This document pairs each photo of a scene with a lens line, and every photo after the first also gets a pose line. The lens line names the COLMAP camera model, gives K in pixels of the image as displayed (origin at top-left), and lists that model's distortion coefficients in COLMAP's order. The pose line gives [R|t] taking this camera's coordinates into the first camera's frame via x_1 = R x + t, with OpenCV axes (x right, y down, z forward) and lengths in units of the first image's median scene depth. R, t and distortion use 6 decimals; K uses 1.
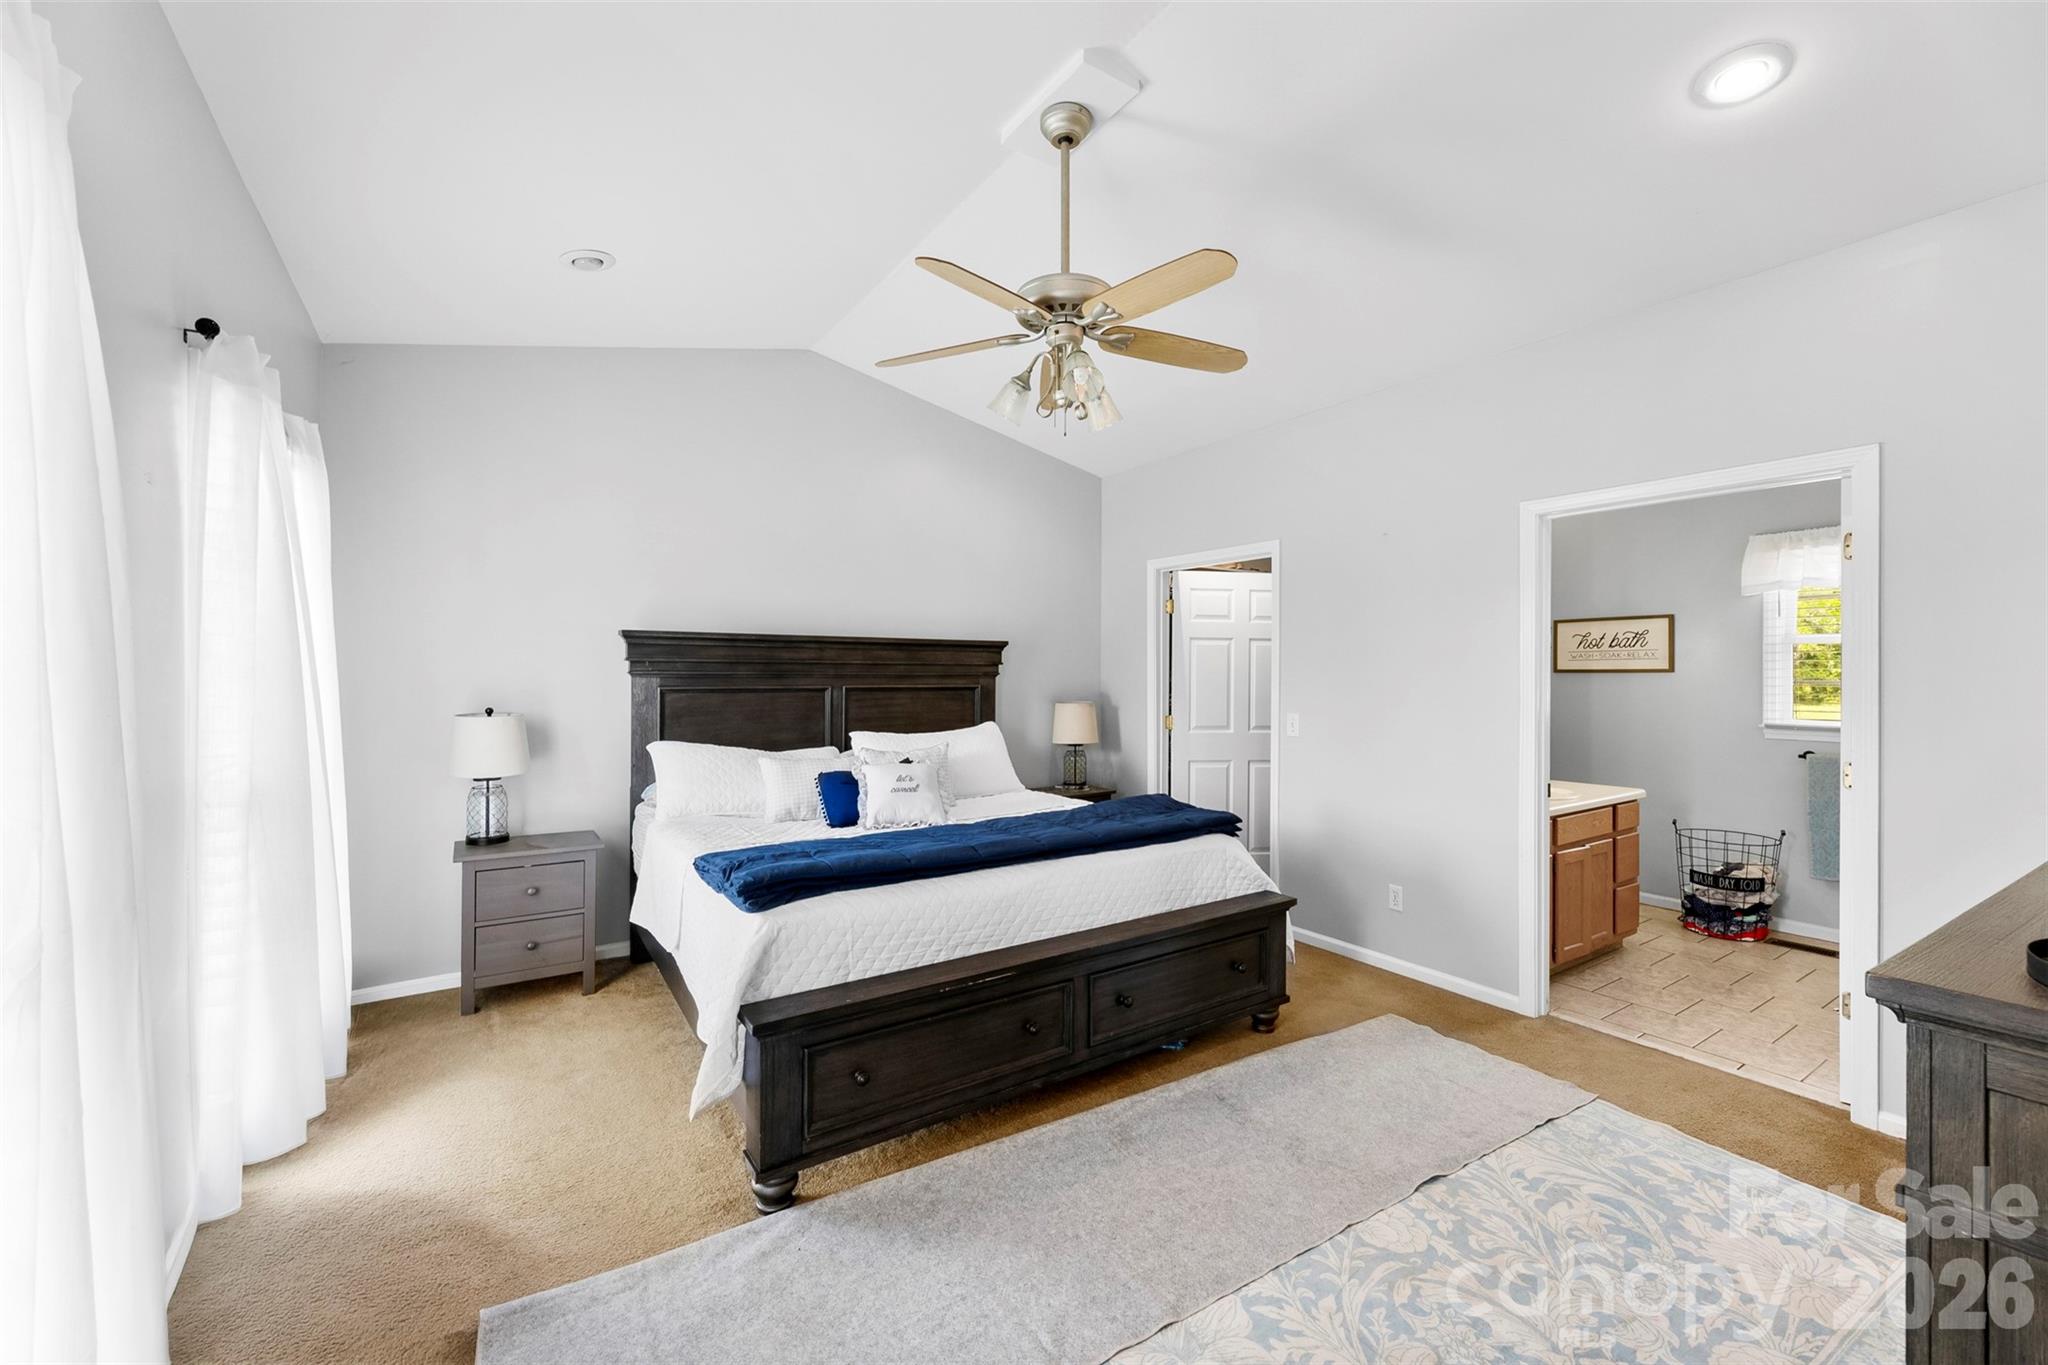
lens RADIAL K [[837.6, 0, 1032.6], [0, 837.6, 681.3], [0, 0, 1]] dist [0.002055, 0.000735]
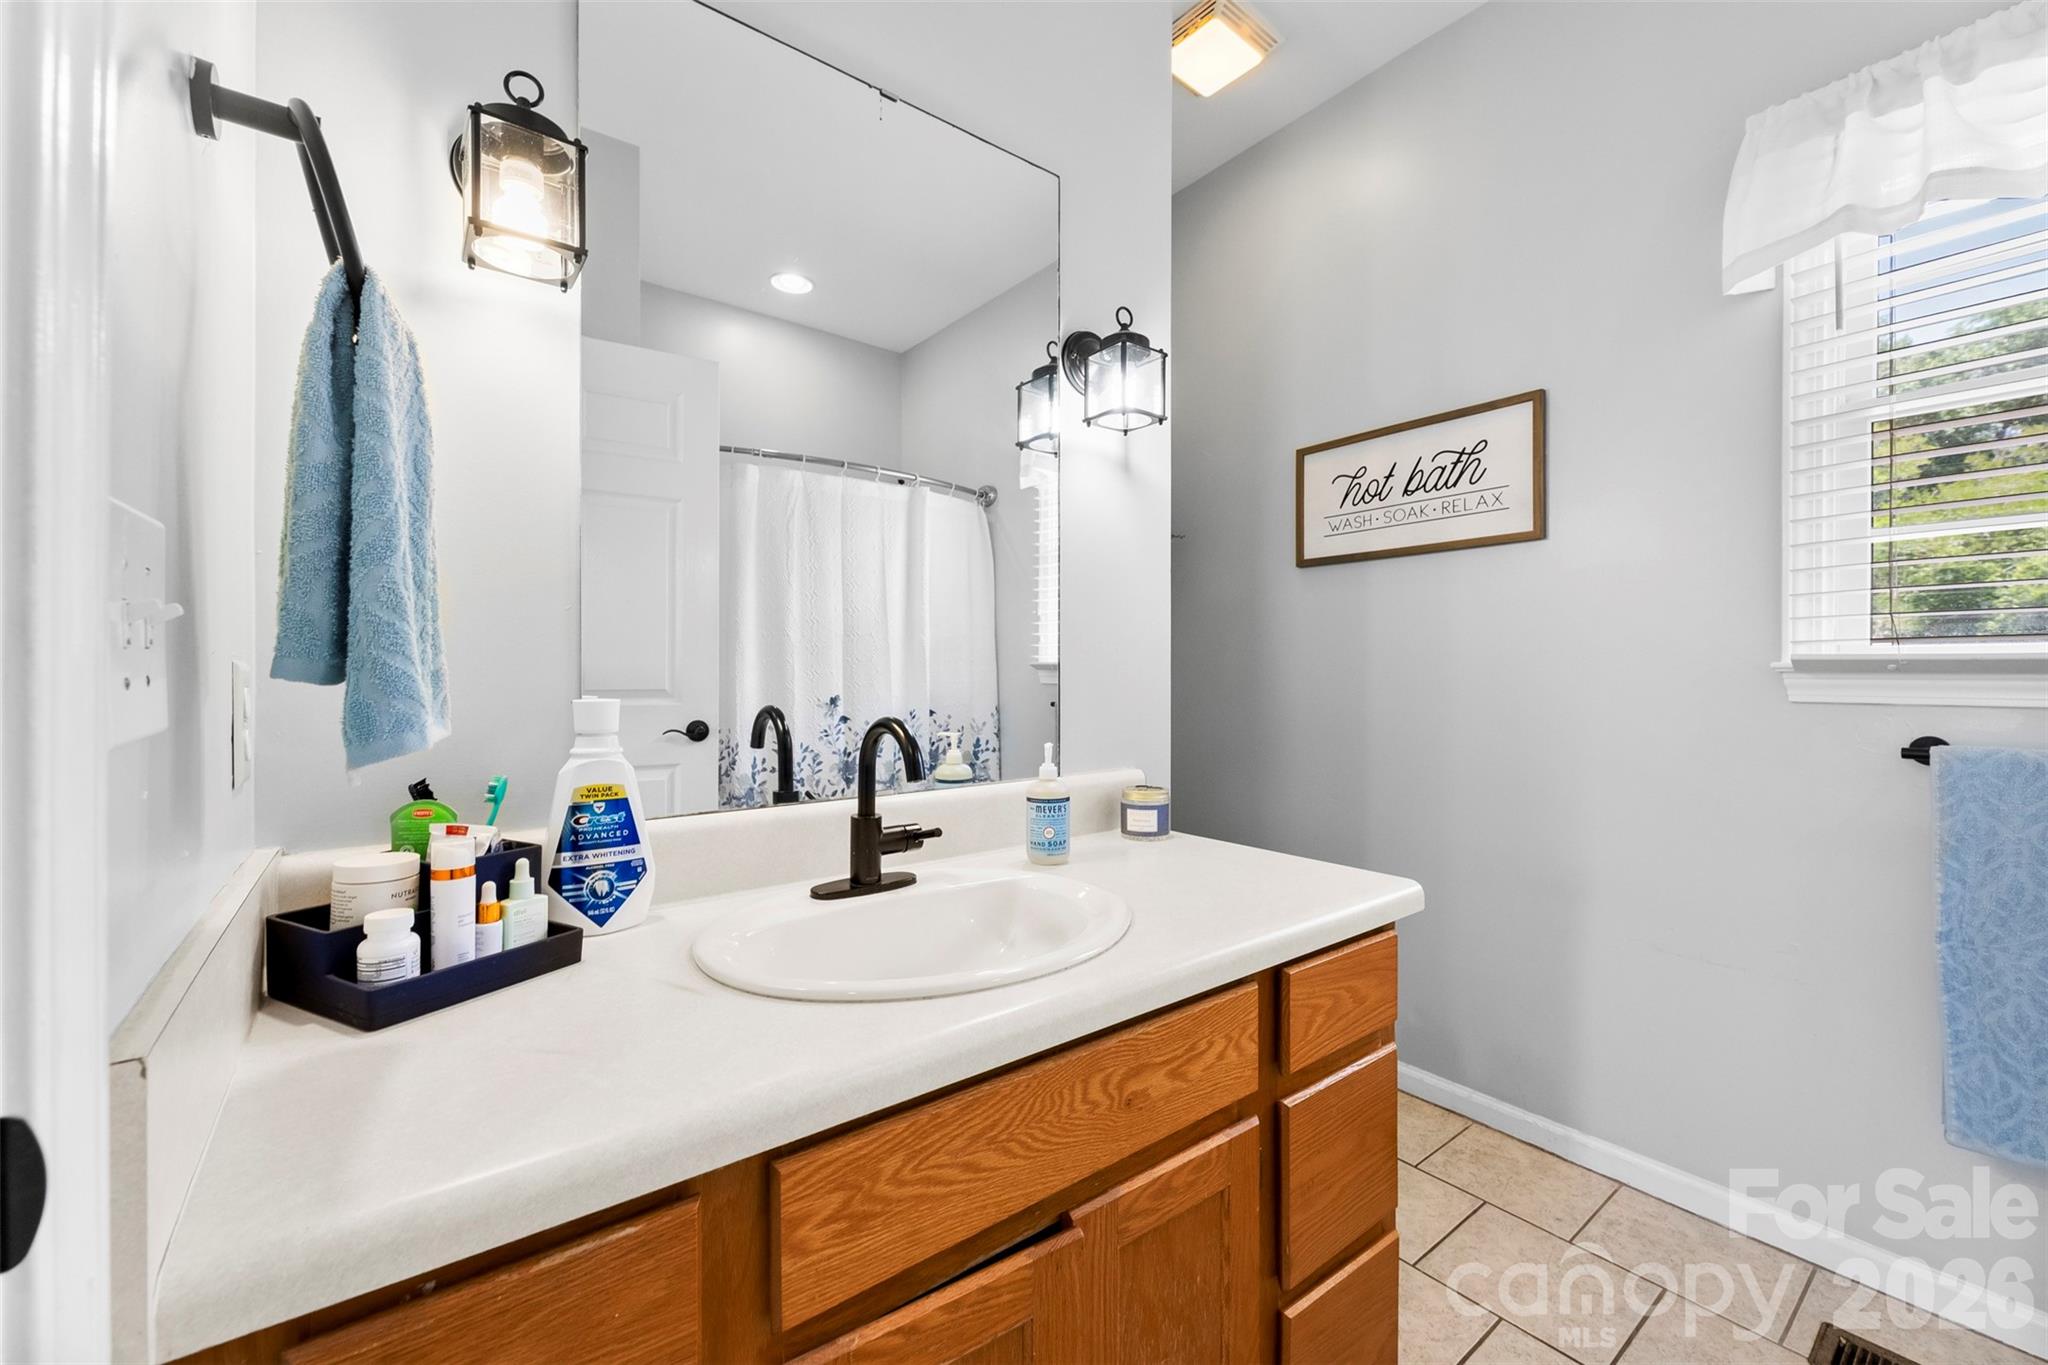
lens RADIAL K [[837.6, 0, 1024.0], [0, 837.6, 677.8], [0, 0, 1]] dist [0.002055, 0.000735]
pose [[0.998242, -0.012080, 0.058034, 0.497838], [0.011503, 0.999881, 0.010280, 0.047261], [-0.058151, -0.009594, 0.998262, 0.622514]]
